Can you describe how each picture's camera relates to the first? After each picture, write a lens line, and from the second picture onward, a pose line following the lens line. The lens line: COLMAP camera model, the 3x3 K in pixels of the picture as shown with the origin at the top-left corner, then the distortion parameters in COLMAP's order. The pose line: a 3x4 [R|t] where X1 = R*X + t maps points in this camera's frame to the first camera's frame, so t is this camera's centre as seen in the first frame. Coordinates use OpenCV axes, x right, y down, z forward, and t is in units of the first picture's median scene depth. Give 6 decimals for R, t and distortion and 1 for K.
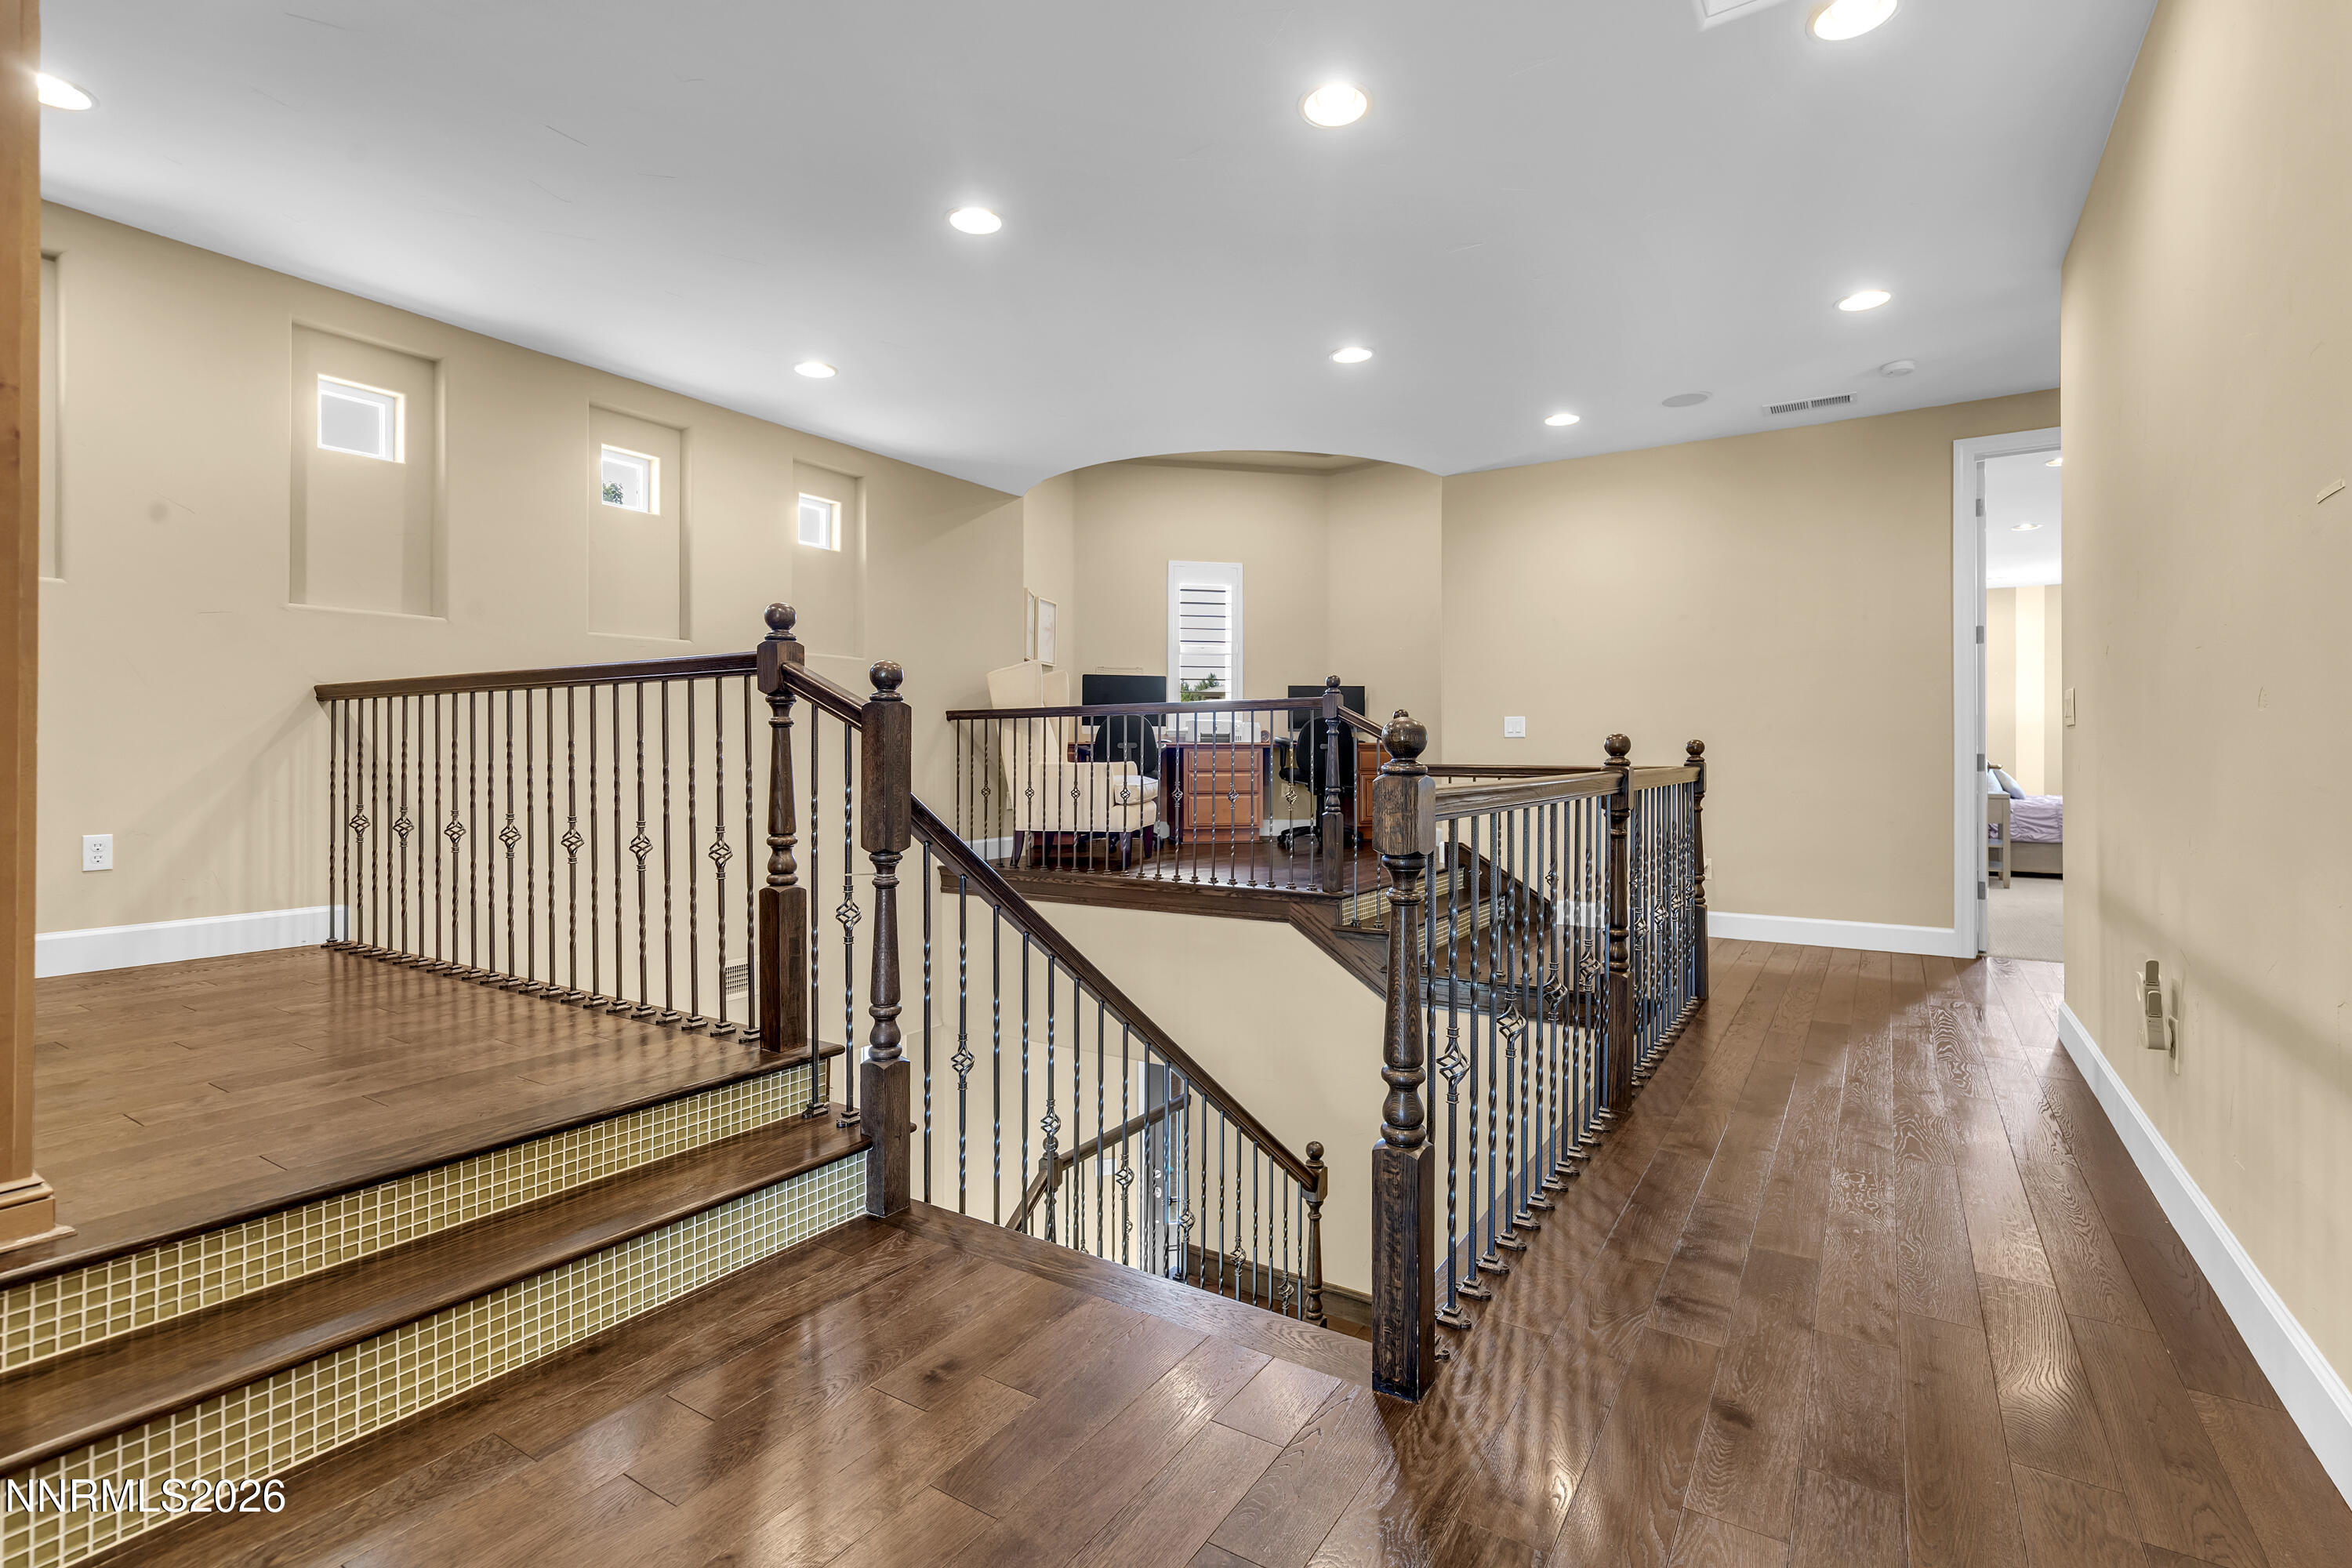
lens RADIAL K [[928.0, 0, 1192.3], [0, 928.0, 753.7], [0, 0, 1]] dist [0.000712, 0.000064]
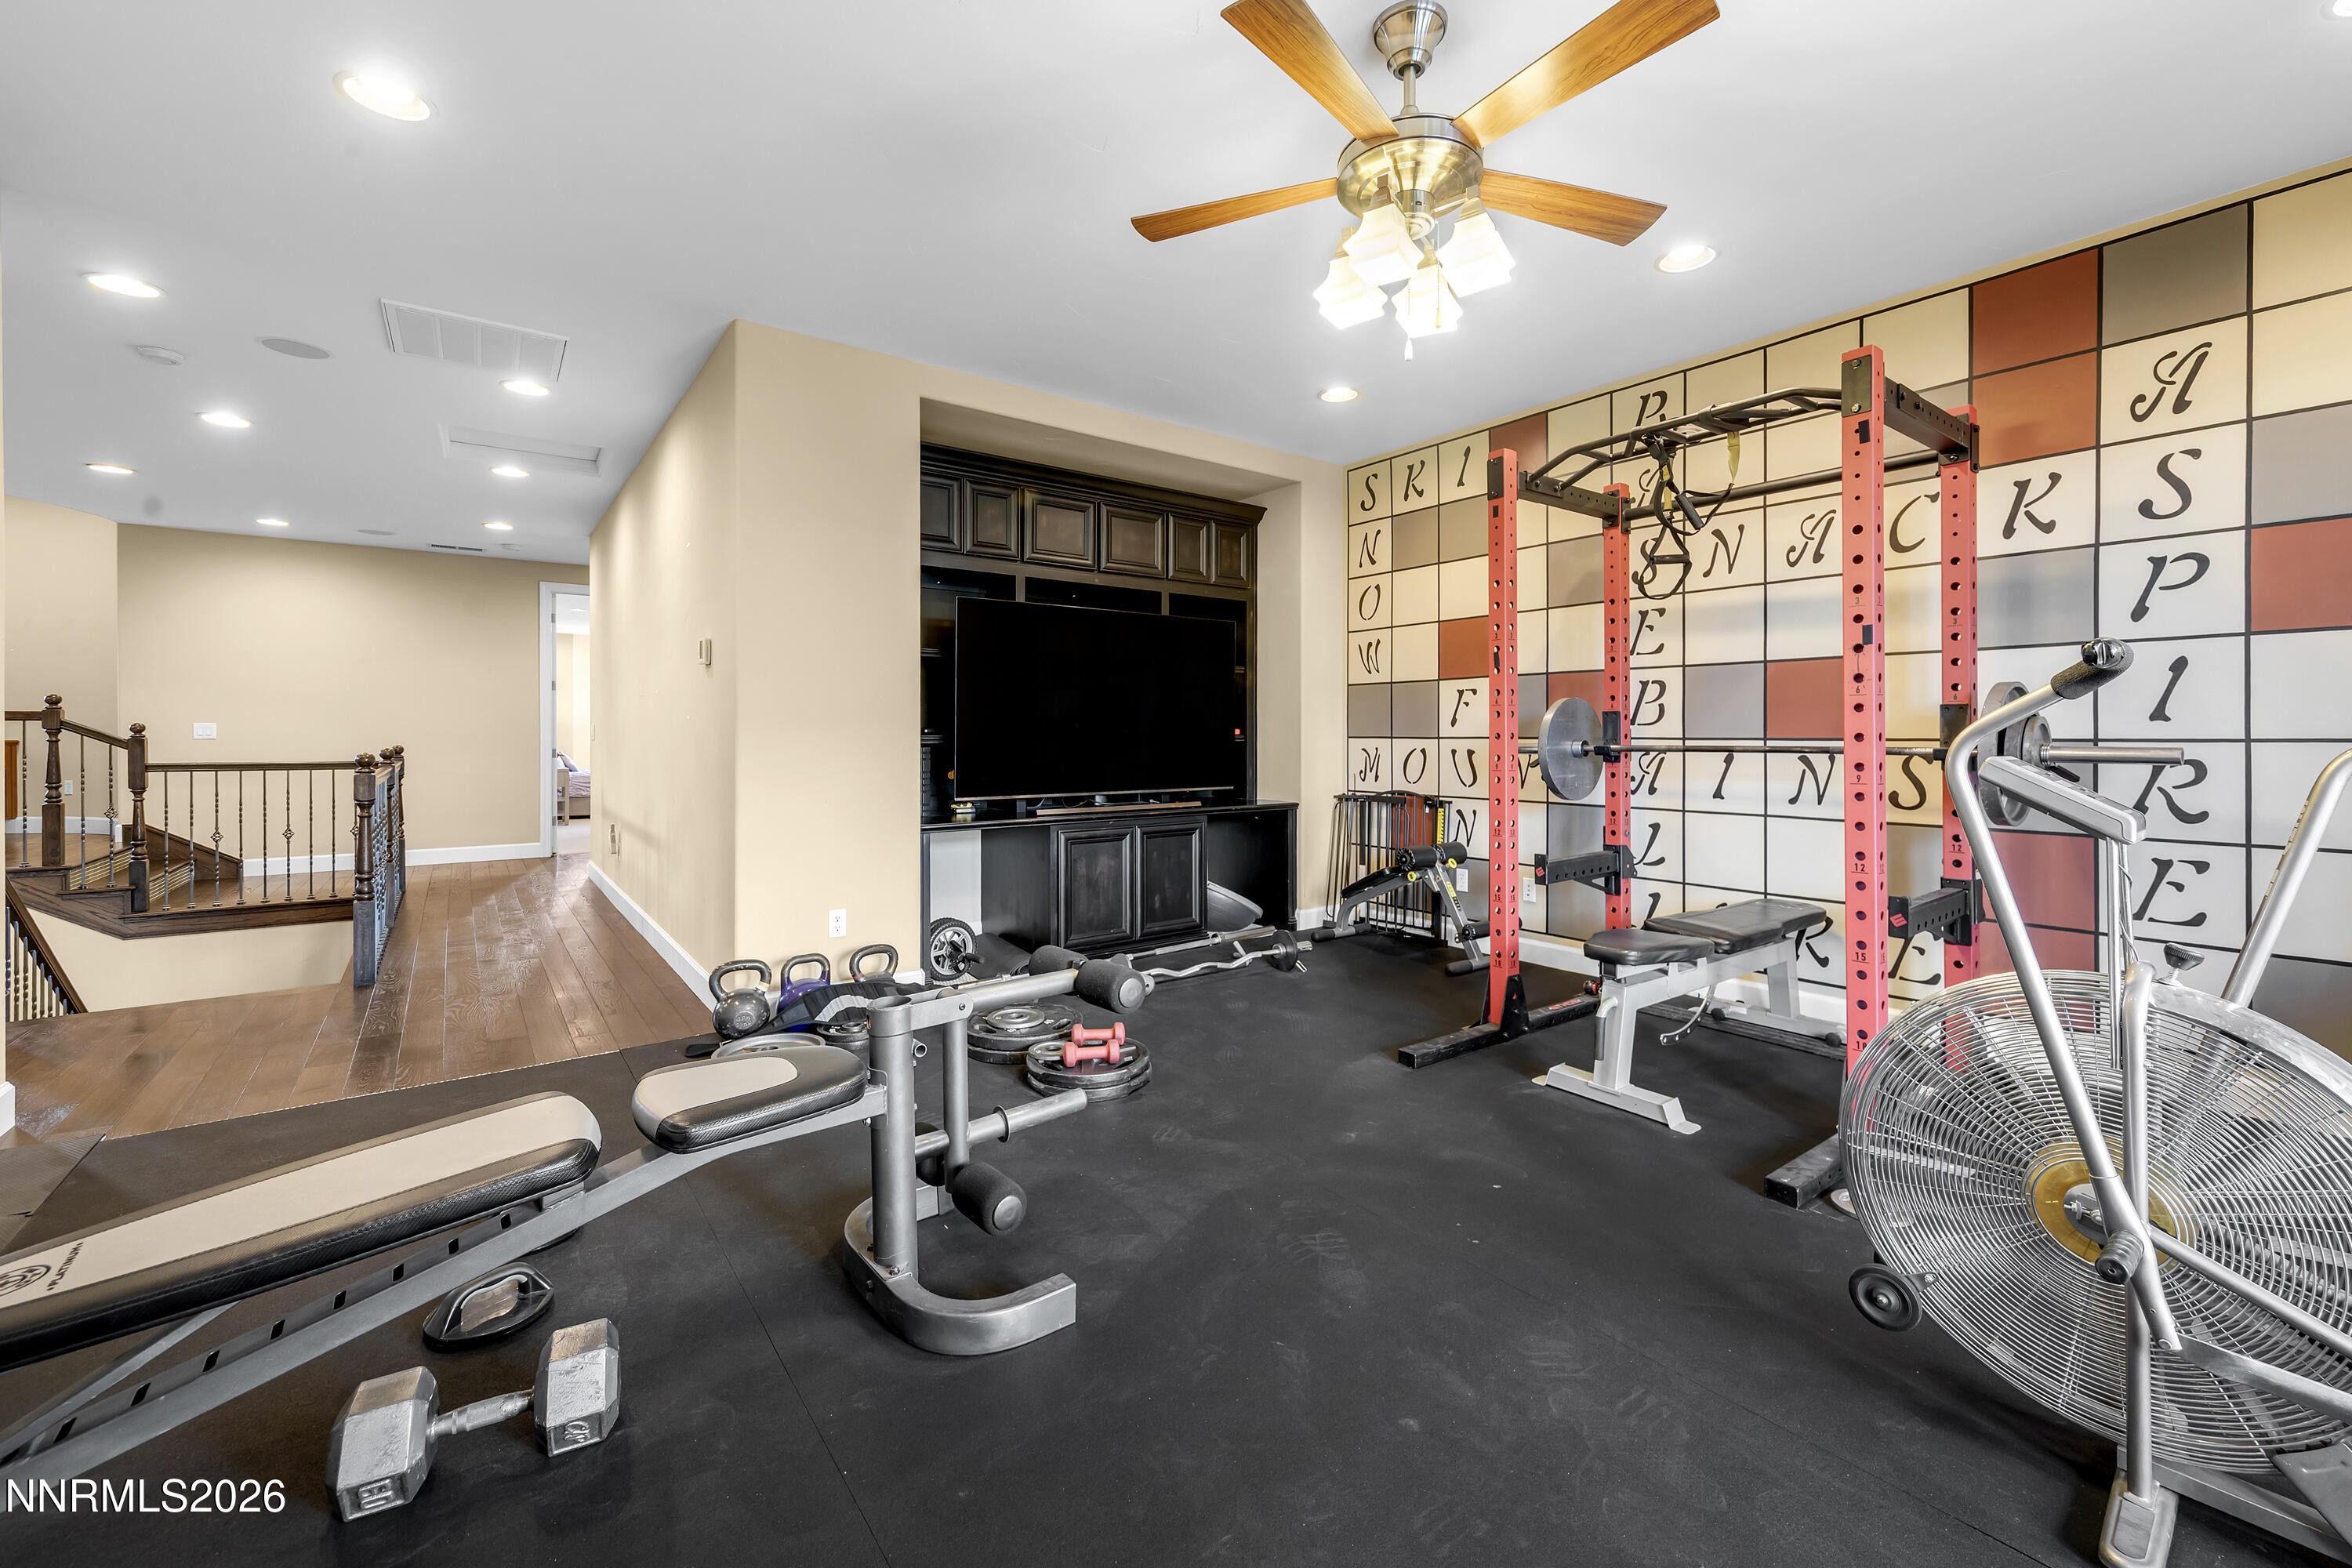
lens RADIAL K [[928.0, 0, 1192.3], [0, 928.0, 753.7], [0, 0, 1]] dist [0.000712, 0.000064]
pose [[0.253875, -0.001877, 0.967235, -0.659293], [-0.013796, 0.999889, 0.005561, -0.019941], [-0.967139, -0.014756, 0.253821, -0.745060]]
